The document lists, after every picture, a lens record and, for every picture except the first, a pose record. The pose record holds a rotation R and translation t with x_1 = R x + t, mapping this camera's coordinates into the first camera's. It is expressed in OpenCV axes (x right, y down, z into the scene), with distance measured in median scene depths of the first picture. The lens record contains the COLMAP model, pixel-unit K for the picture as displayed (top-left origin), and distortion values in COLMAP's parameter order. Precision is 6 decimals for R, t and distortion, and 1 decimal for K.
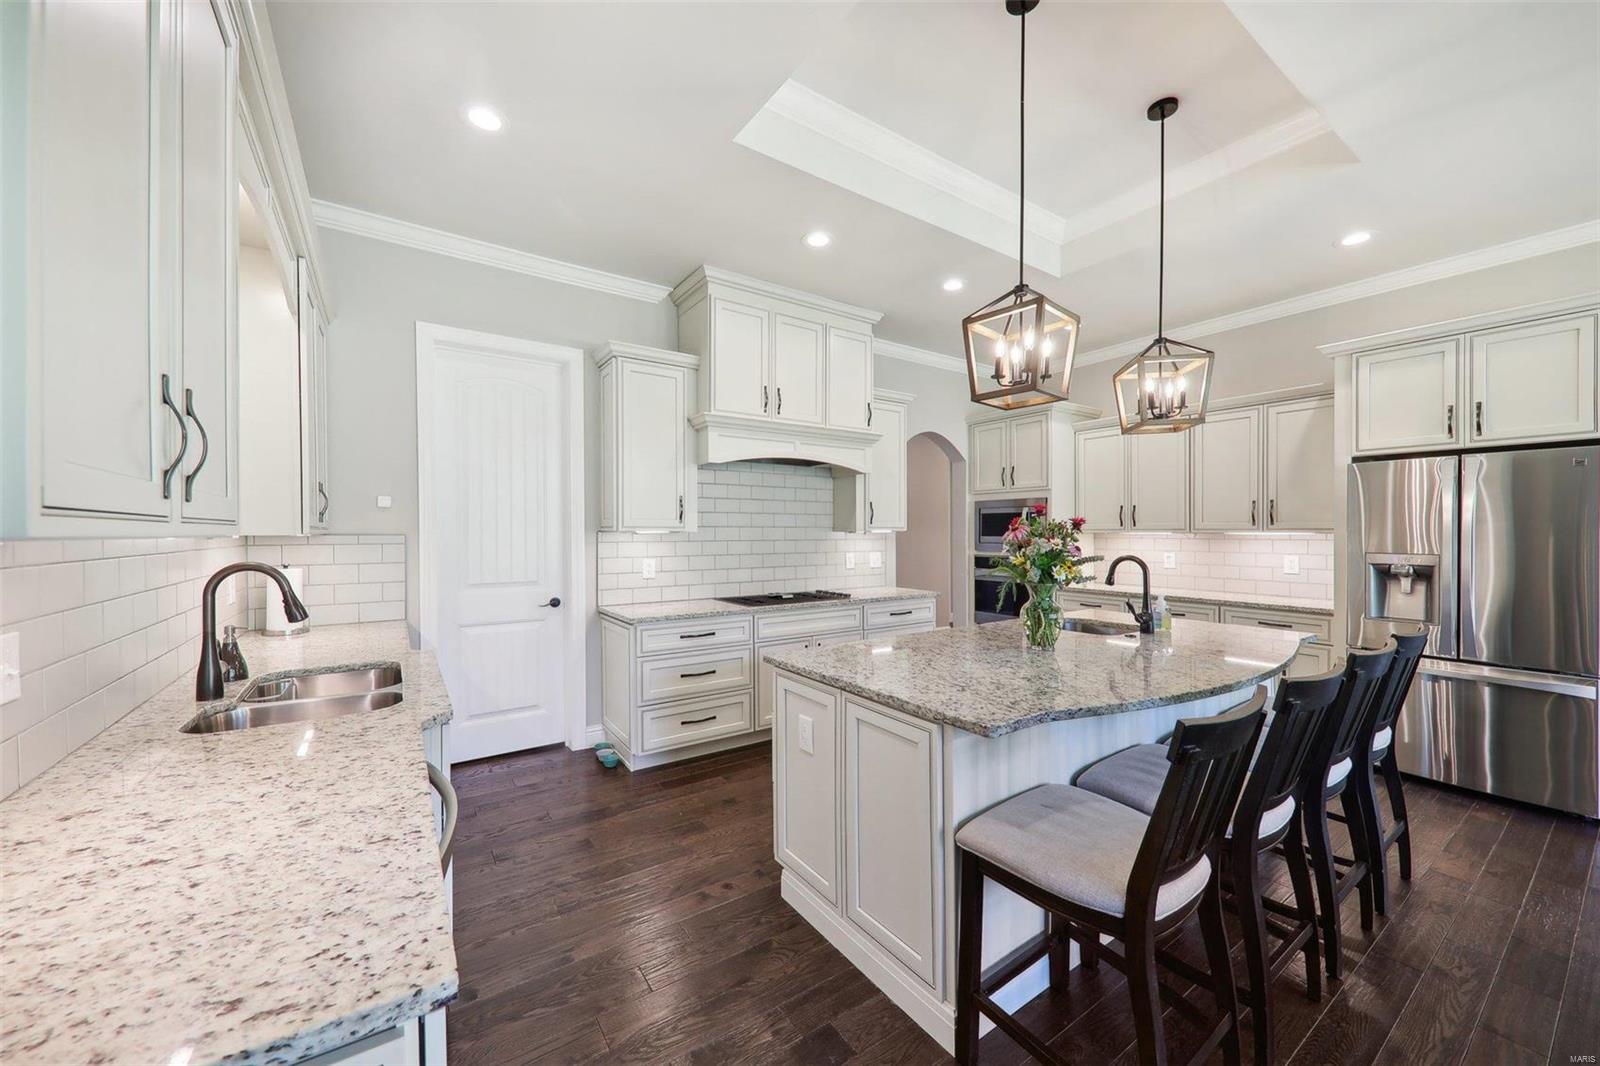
lens RADIAL K [[590.6, 0, 795.8], [0, 590.6, 531.6], [0, 0, 1]] dist [0.012293, 0.000003]
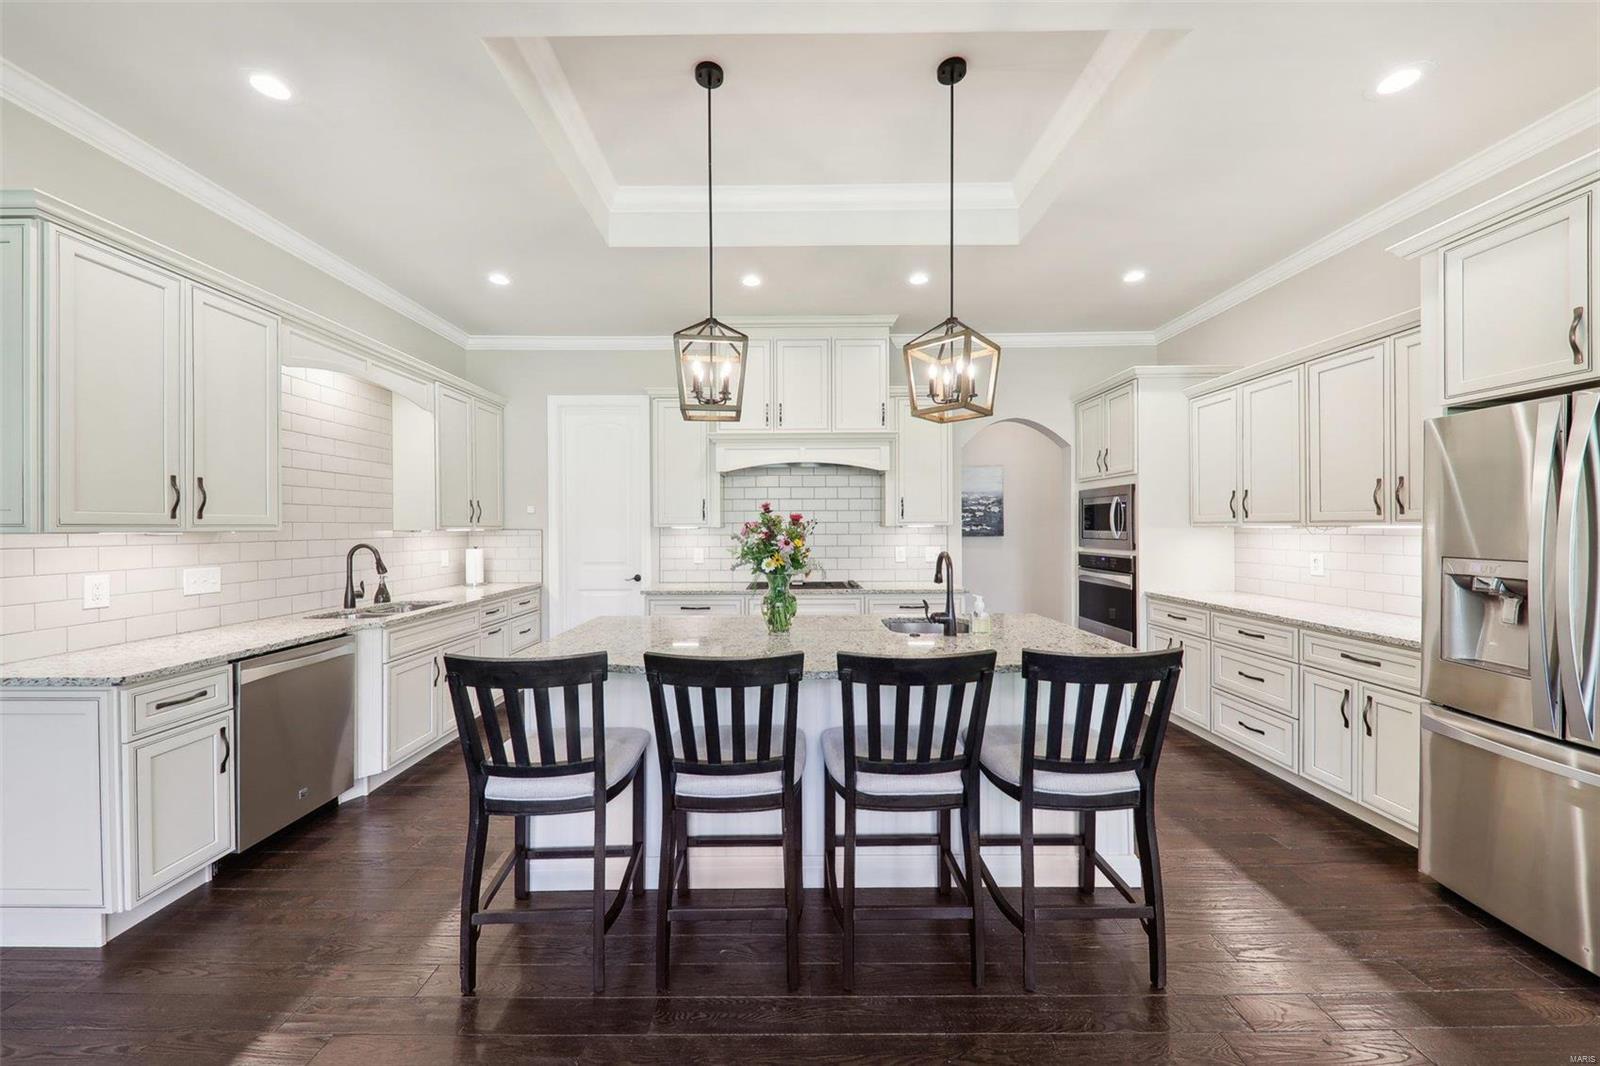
lens RADIAL K [[570.9, 0, 797.3], [0, 570.9, 526.2], [0, 0, 1]] dist [0.001330, -0.000010]
pose [[0.827094, -0.003870, -0.562050, 0.610566], [0.004466, 0.999990, -0.000314, -0.000695], [0.562045, -0.002250, 0.827103, 0.086685]]
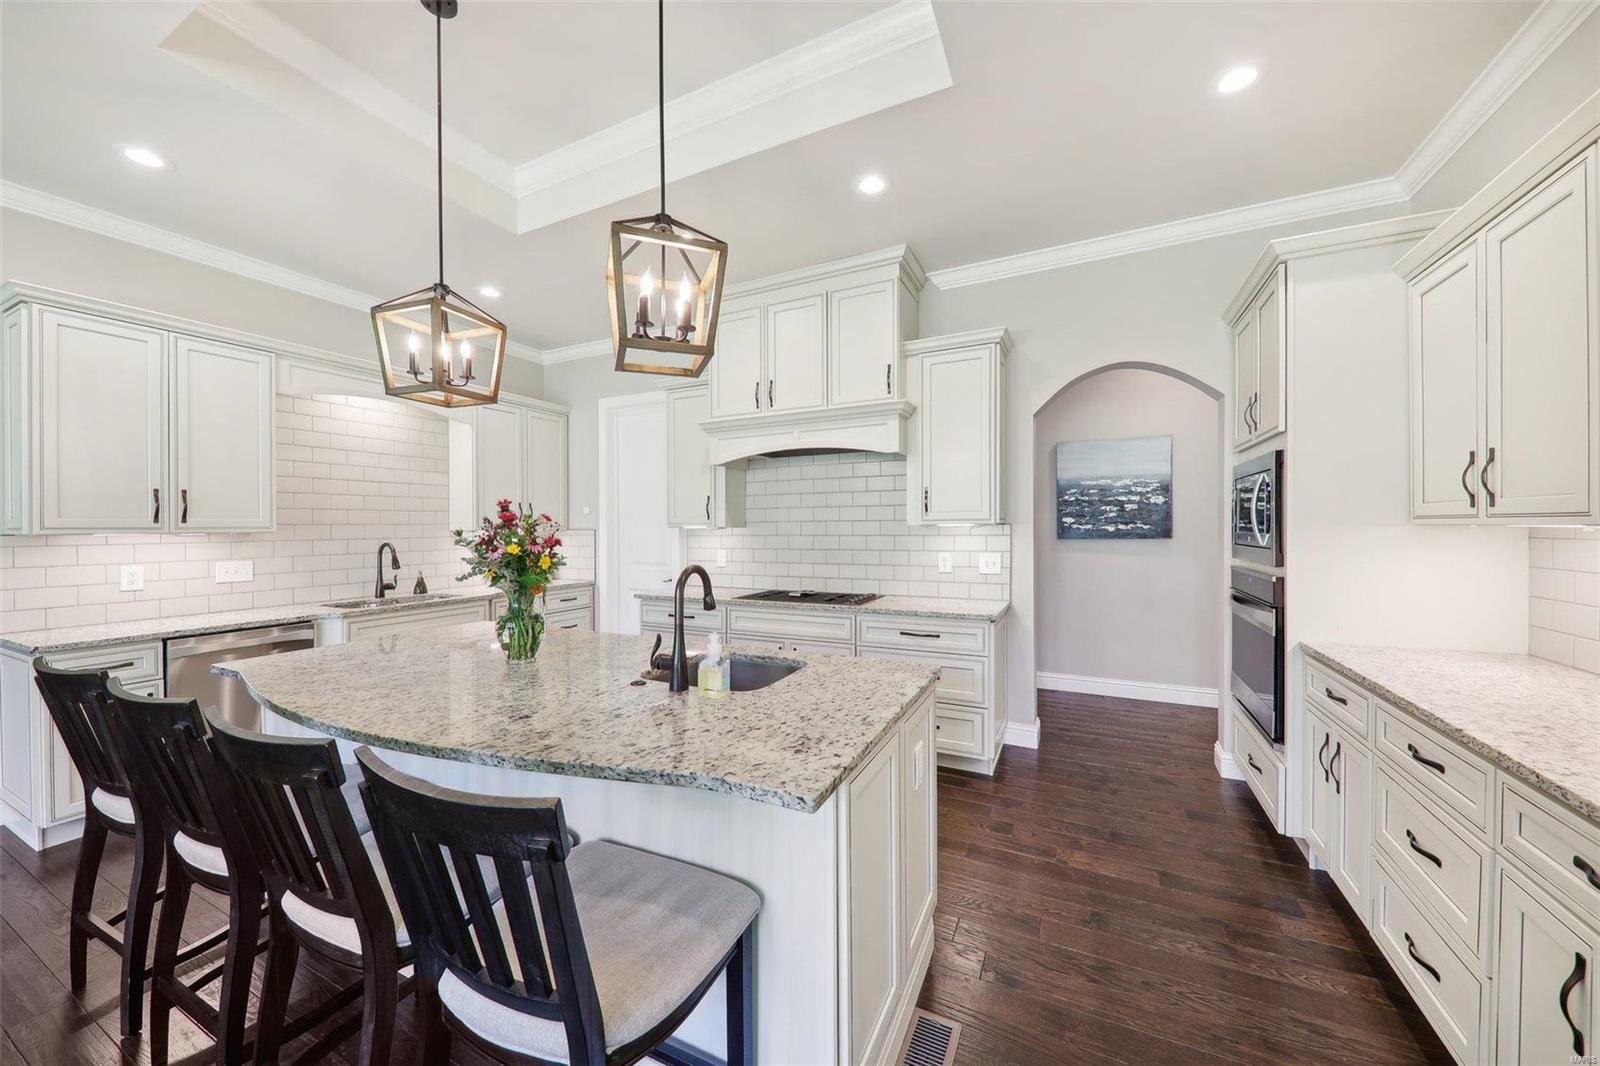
lens RADIAL K [[581.2, 0, 800.3], [0, 581.2, 530.3], [0, 0, 1]] dist [0.002198, 0.000095]
pose [[0.488006, 0.003221, -0.872834, 0.814047], [0.007873, 0.999936, 0.008092, -0.001438], [0.872805, -0.010821, 0.487950, 0.552413]]
